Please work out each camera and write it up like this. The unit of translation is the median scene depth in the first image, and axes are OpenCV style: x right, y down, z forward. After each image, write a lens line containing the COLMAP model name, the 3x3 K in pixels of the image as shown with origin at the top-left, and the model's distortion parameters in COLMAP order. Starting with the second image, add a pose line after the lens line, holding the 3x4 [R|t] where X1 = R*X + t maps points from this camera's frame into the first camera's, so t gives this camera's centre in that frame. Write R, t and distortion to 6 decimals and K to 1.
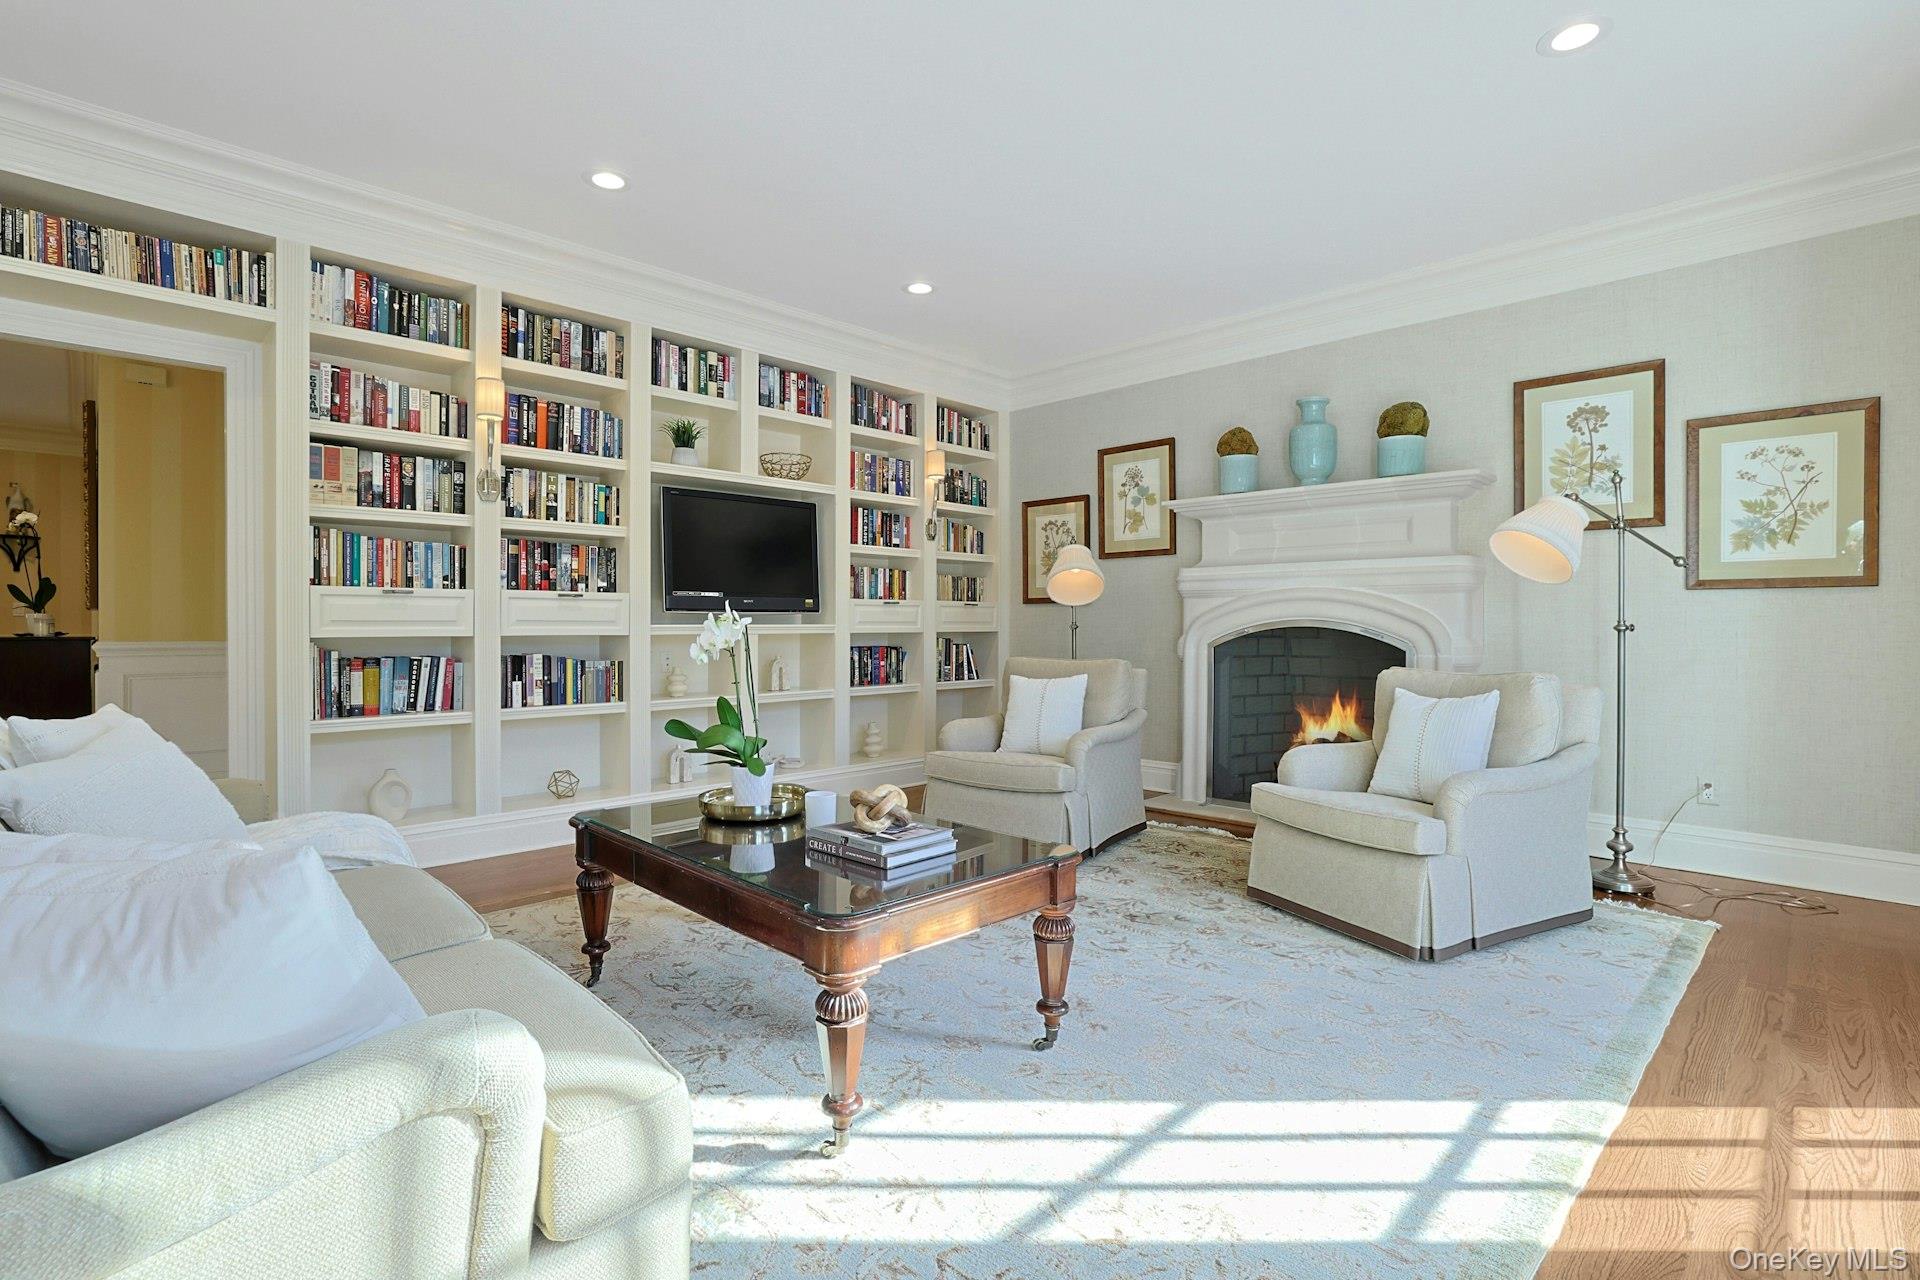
lens RADIAL K [[883.6, 0, 950.1], [0, 883.6, 638.7], [0, 0, 1]] dist [-0.022011, 0.002648]
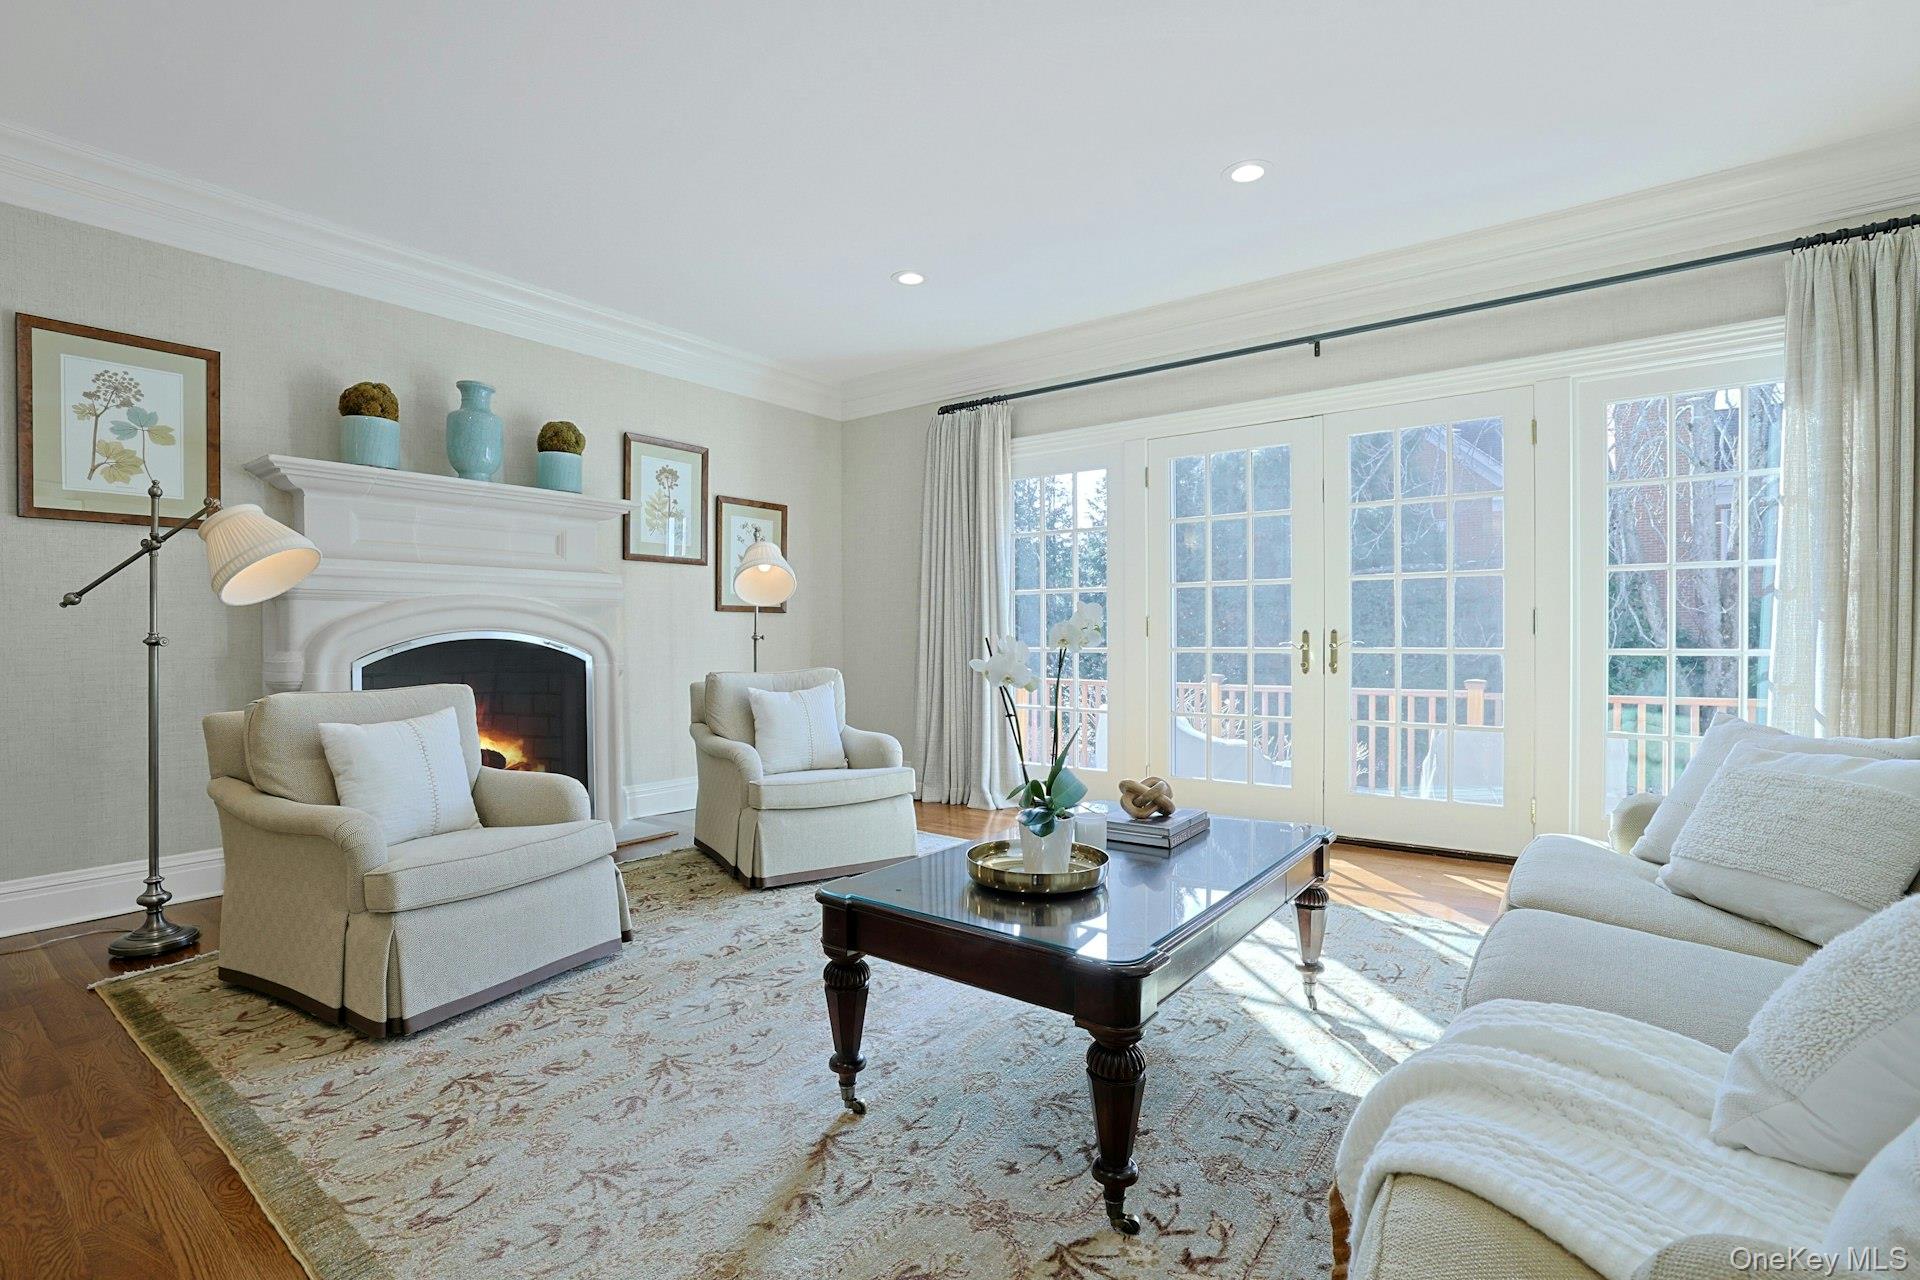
lens RADIAL K [[883.6, 0, 947.4], [0, 883.6, 636.9], [0, 0, 1]] dist [-0.022011, 0.002648]
pose [[-0.126699, -0.000884, 0.991941, -0.599275], [0.024436, 0.999693, 0.004012, -0.008416], [-0.991640, 0.024747, -0.126639, 0.722751]]
